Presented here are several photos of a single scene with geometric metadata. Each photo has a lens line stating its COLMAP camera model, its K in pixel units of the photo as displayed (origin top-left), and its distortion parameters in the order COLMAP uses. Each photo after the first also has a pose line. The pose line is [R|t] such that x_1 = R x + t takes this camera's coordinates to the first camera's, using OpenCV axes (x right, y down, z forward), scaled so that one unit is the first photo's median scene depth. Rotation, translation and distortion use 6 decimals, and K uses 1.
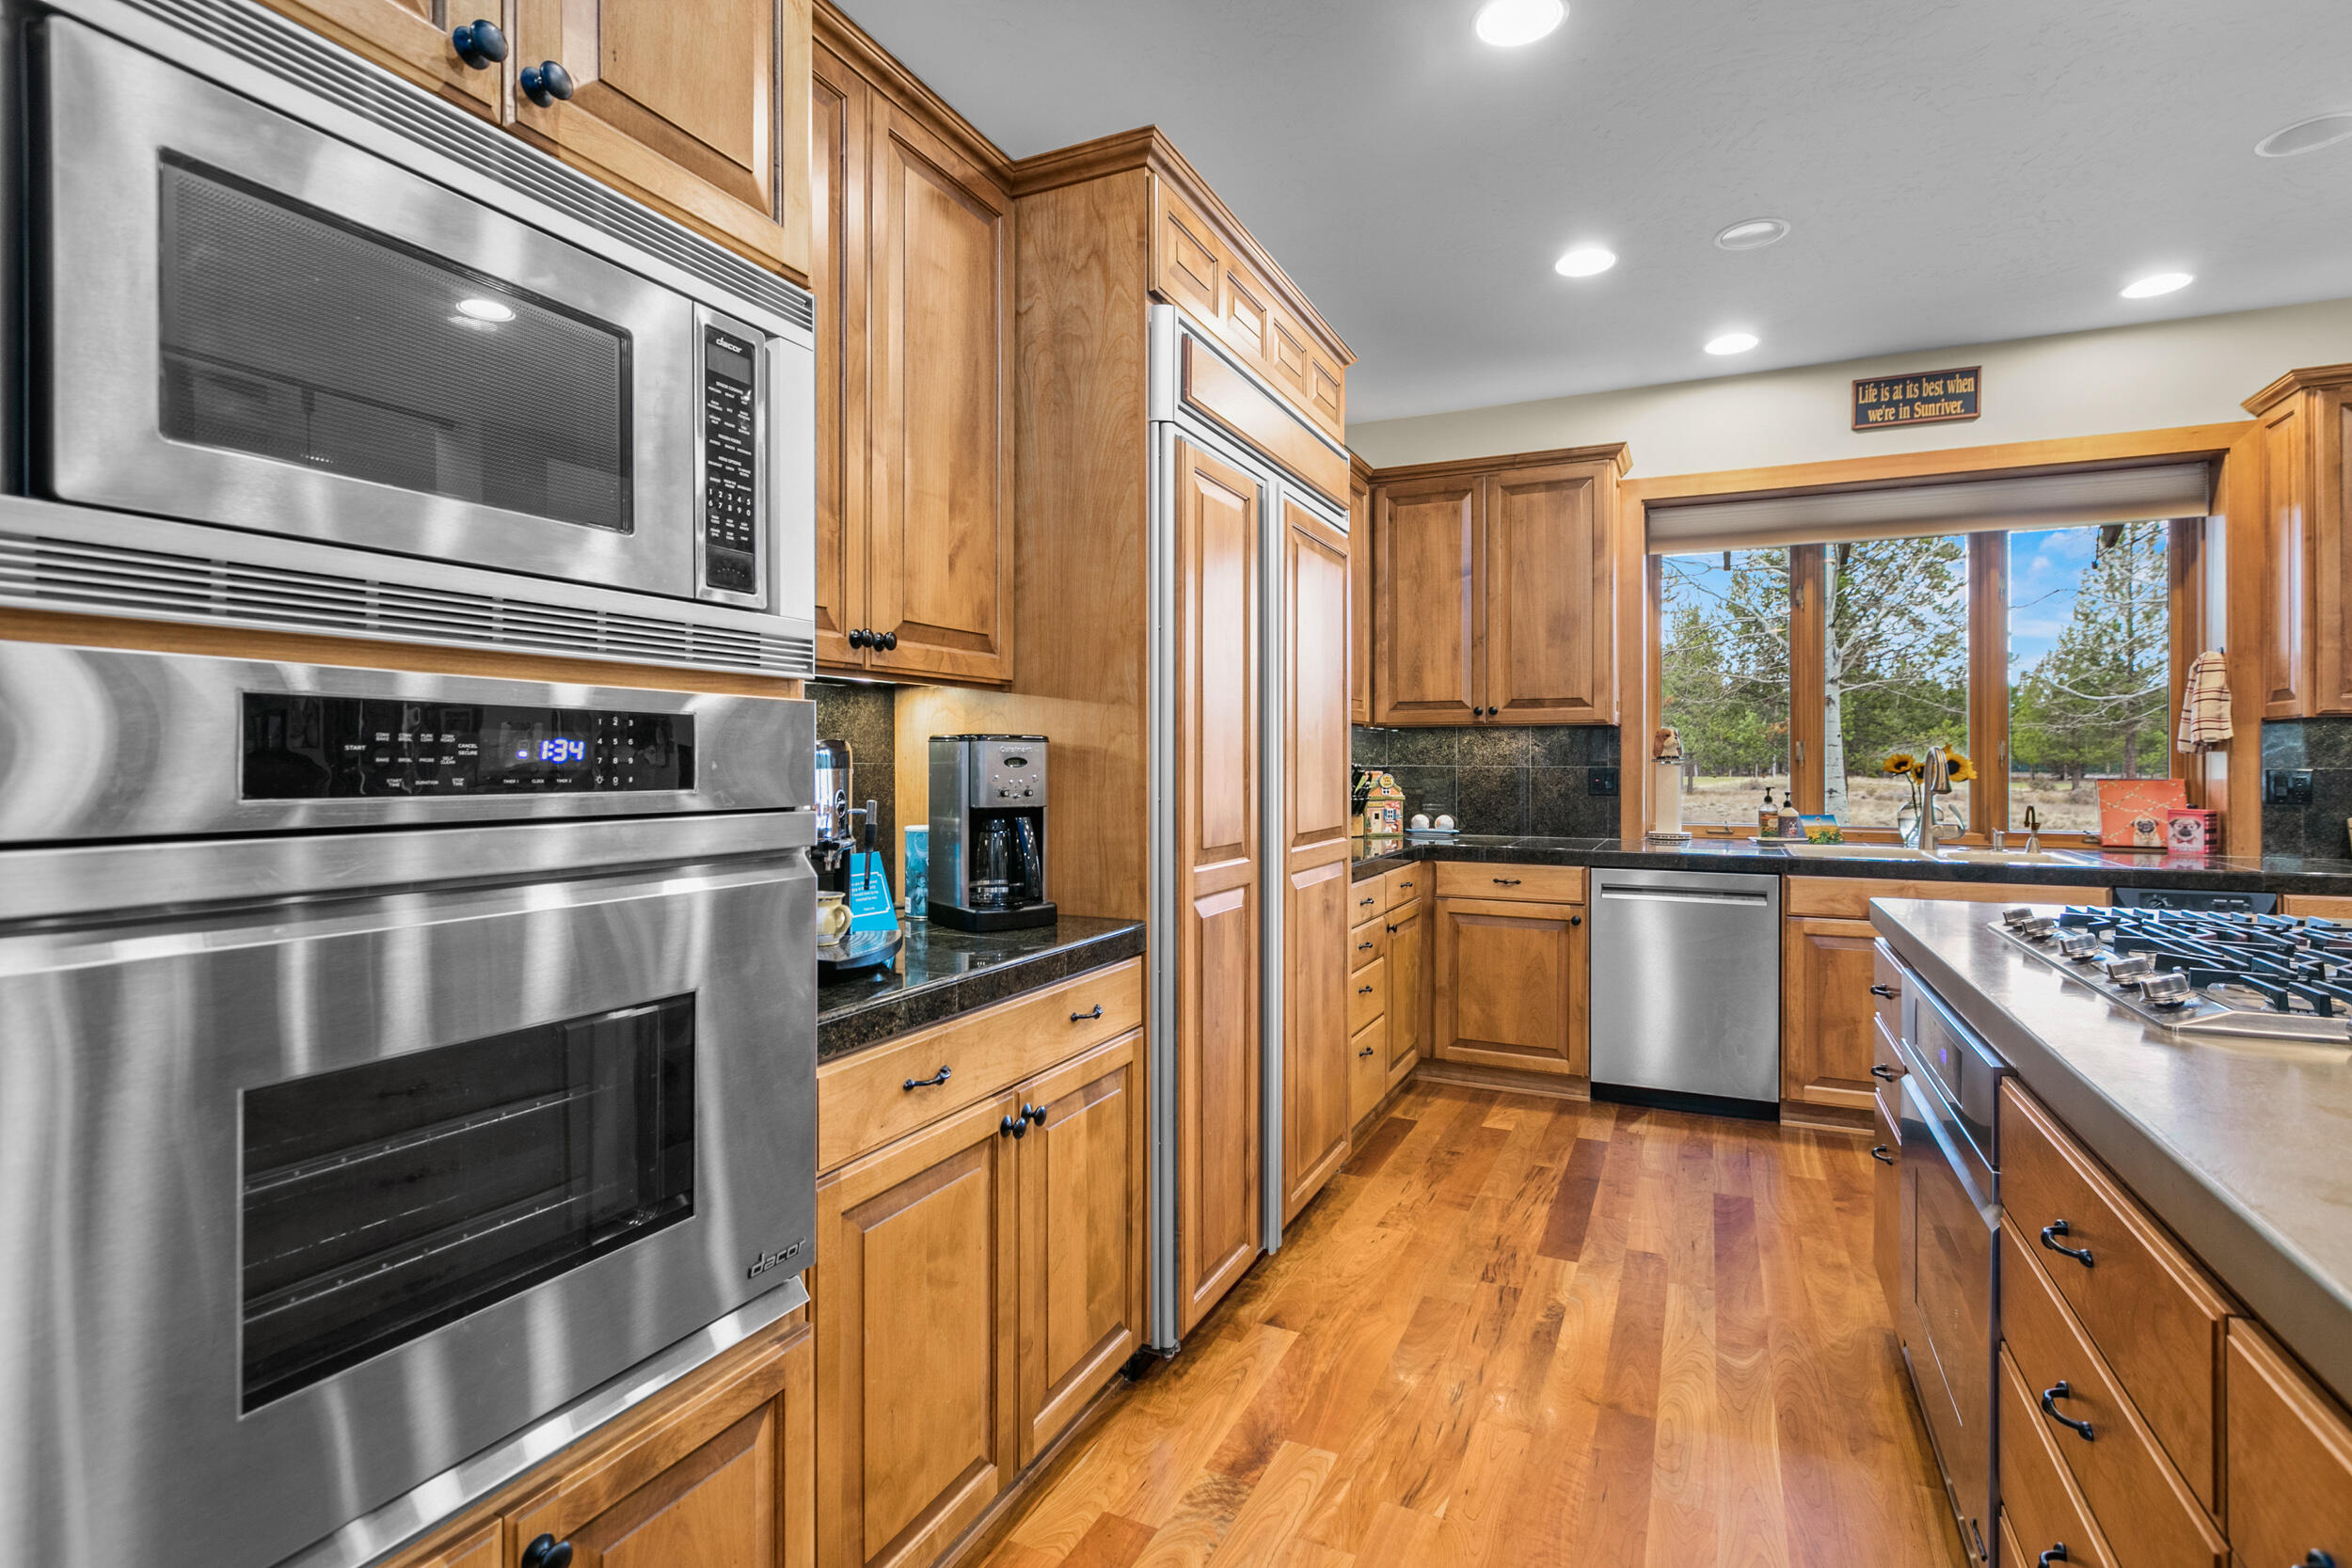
lens RADIAL K [[1124.8, 0, 1177.7], [0, 1124.8, 763.8], [0, 0, 1]] dist [-0.003449, 0.000133]
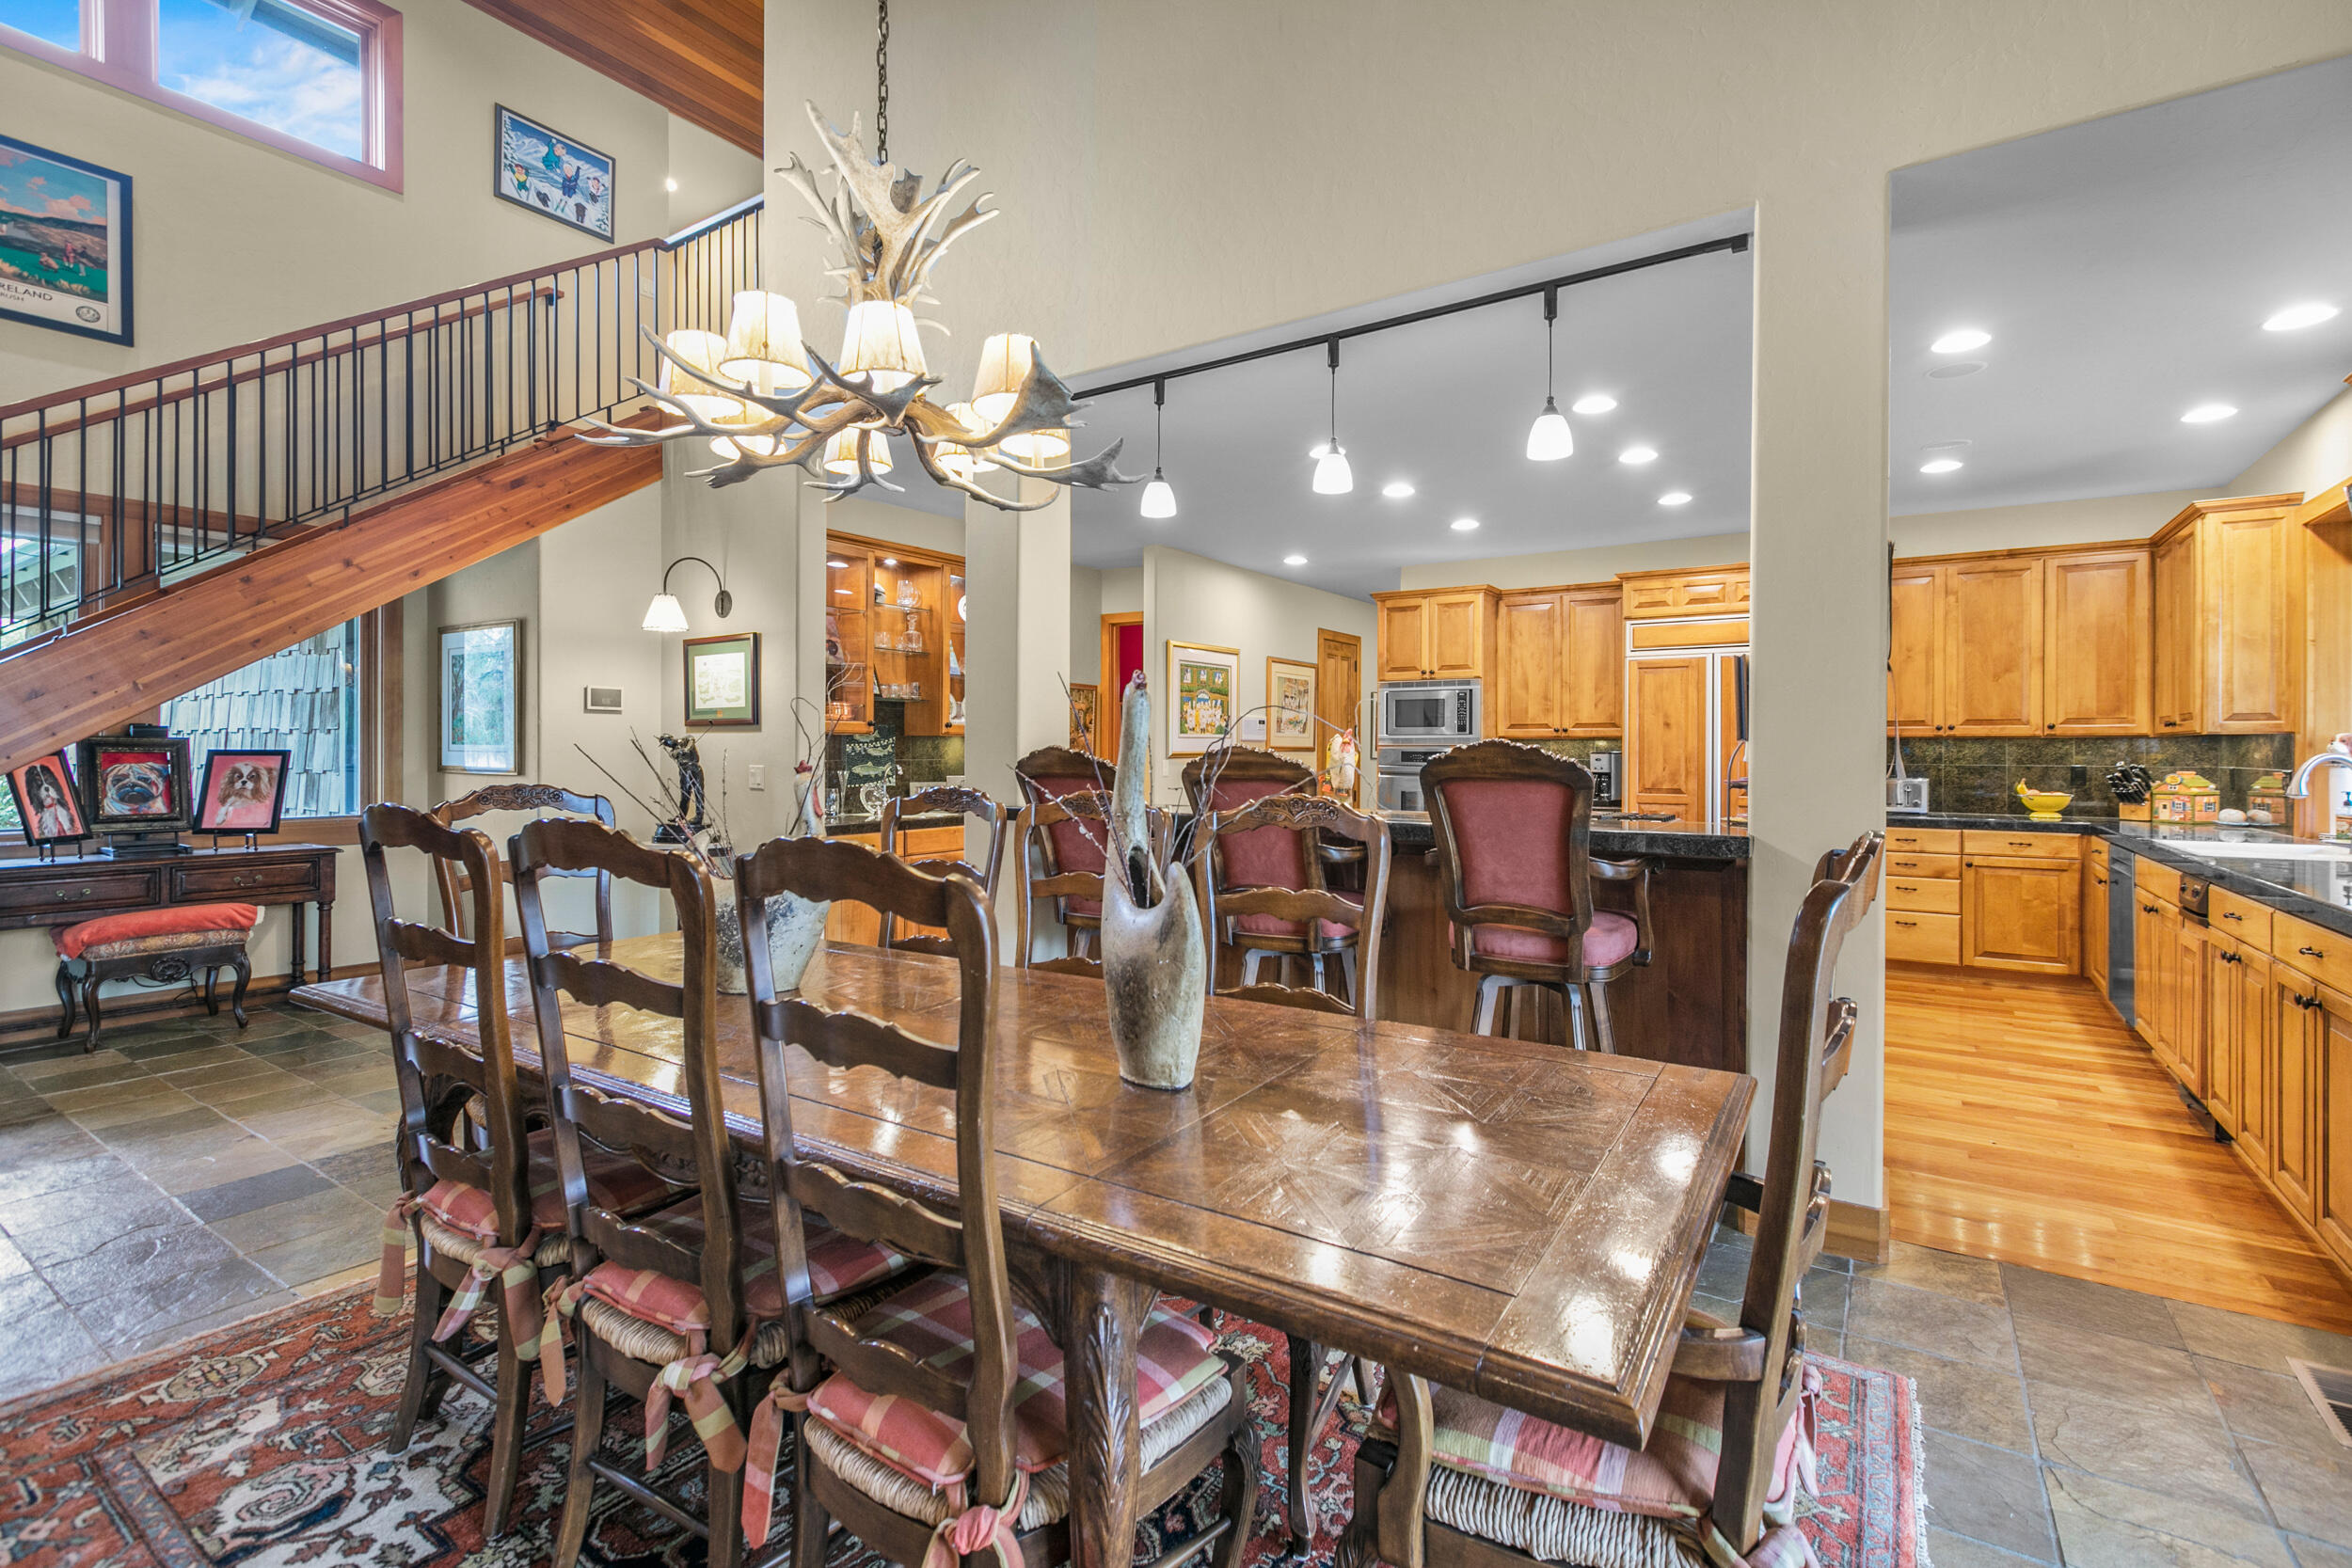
lens RADIAL K [[1070.3, 0, 1179.6], [0, 1070.3, 750.1], [0, 0, 1]] dist [0.002225, -0.000155]
pose [[-0.144710, -0.002730, -0.989470, 1.903119], [-0.006417, 0.999978, -0.001820, -0.009641], [0.989453, 0.006086, -0.144724, 0.092574]]
